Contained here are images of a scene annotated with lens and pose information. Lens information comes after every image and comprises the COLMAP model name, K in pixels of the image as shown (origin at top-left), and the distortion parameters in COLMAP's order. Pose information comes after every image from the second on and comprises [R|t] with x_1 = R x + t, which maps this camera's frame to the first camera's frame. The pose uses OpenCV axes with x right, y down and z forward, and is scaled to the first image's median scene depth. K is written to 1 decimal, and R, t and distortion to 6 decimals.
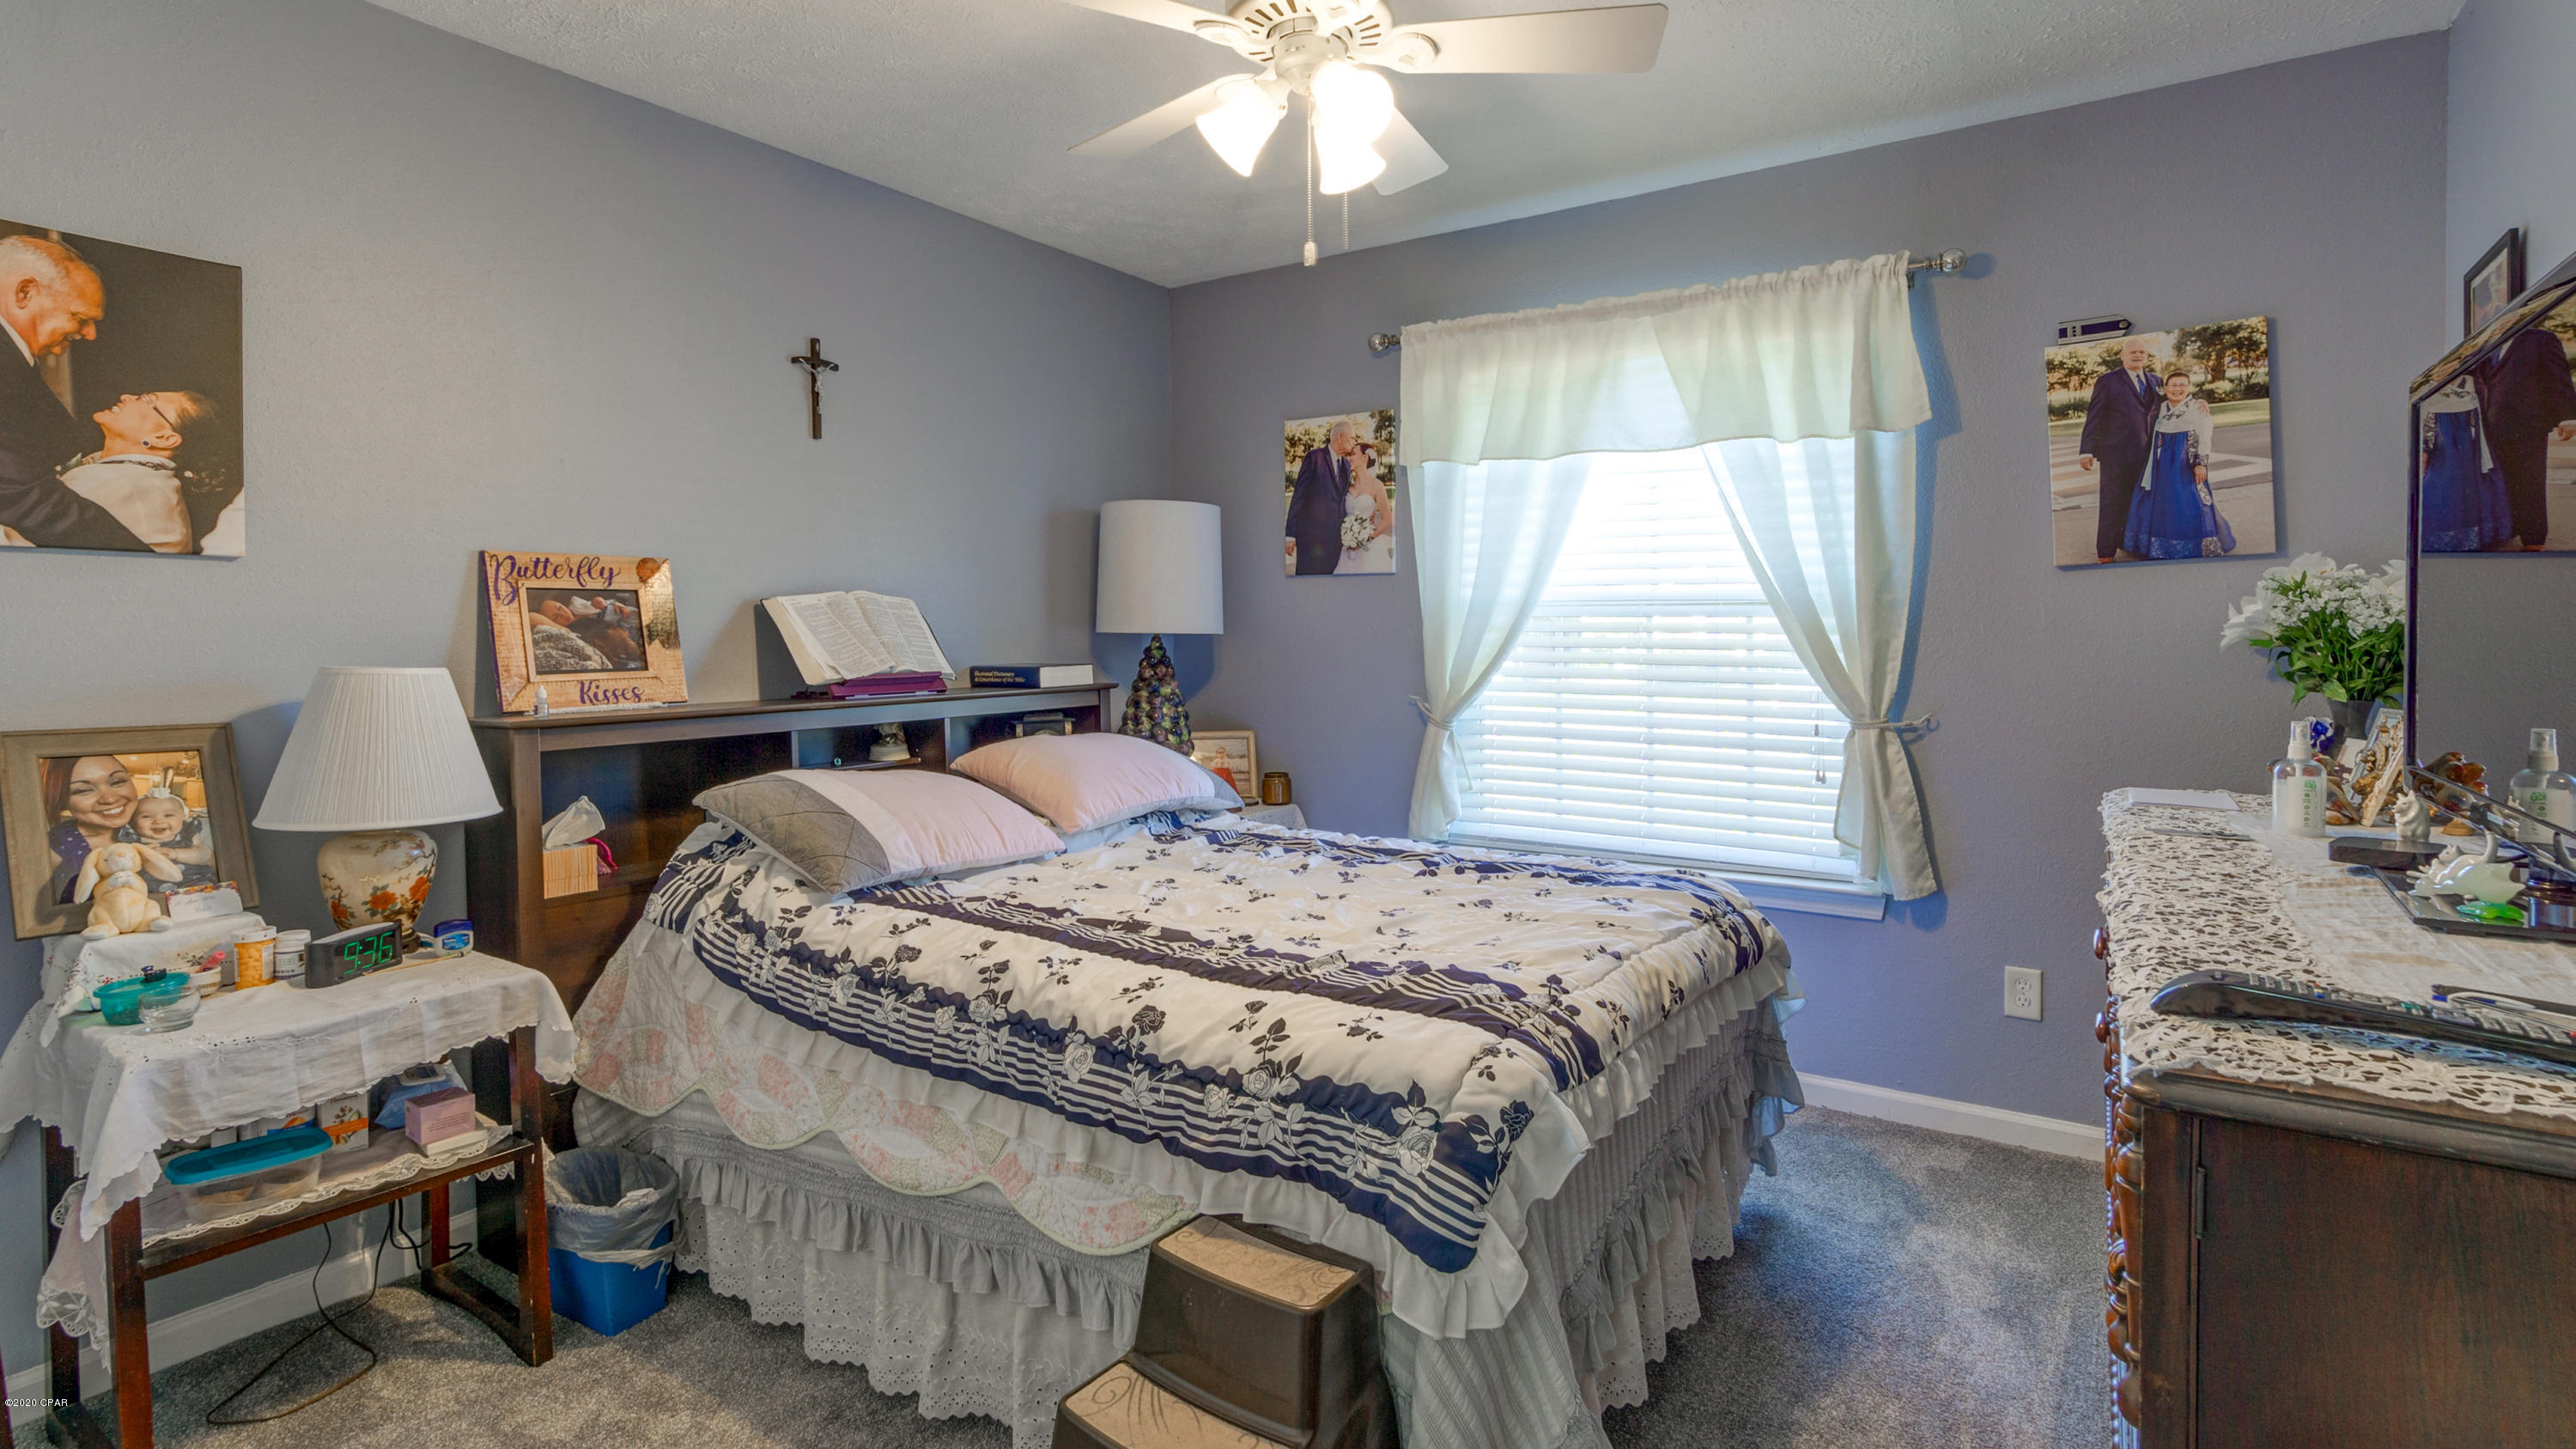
lens RADIAL K [[1180.7, 0, 1288.0], [0, 1180.7, 724.5], [0, 0, 1]] dist [0.000134, 0.000183]
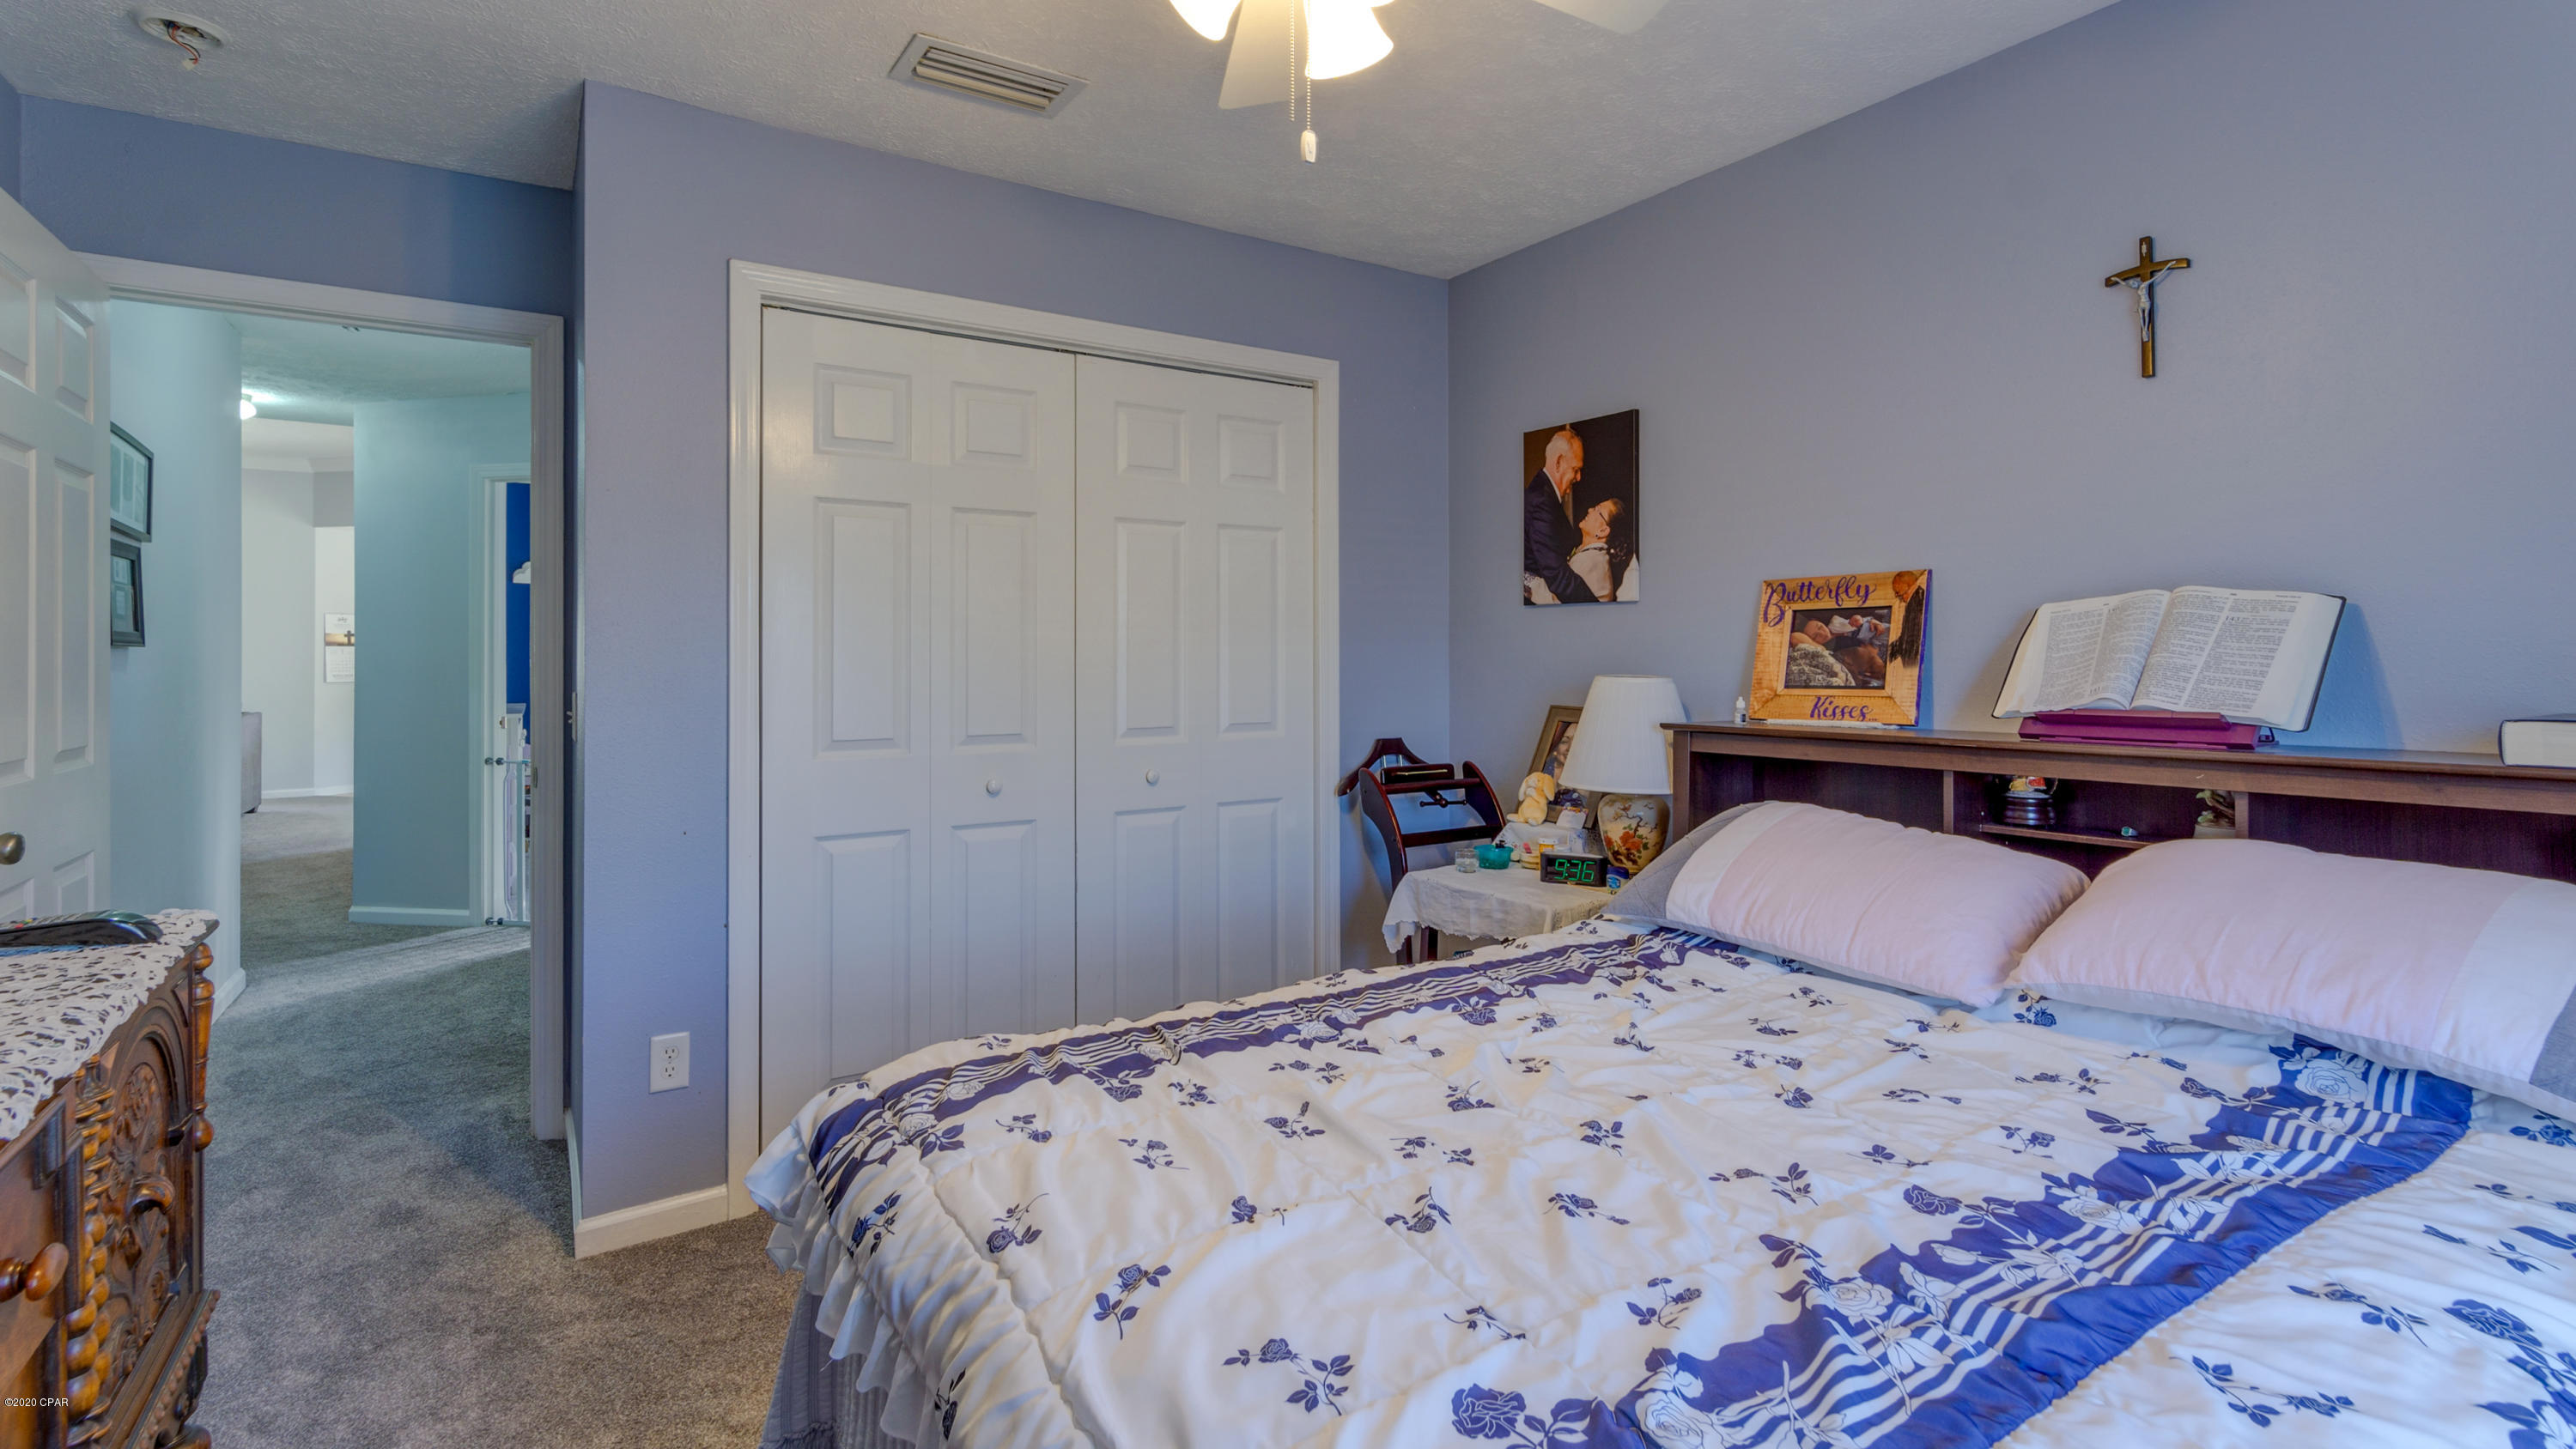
lens RADIAL K [[1180.4, 0, 1288.0], [0, 1180.4, 724.5], [0, 0, 1]] dist [0.000134, 0.000183]
pose [[-0.391150, 0.057128, -0.918552, 0.563939], [-0.069231, 0.993417, 0.091265, -0.076137], [0.917719, 0.099291, -0.384620, 0.986468]]
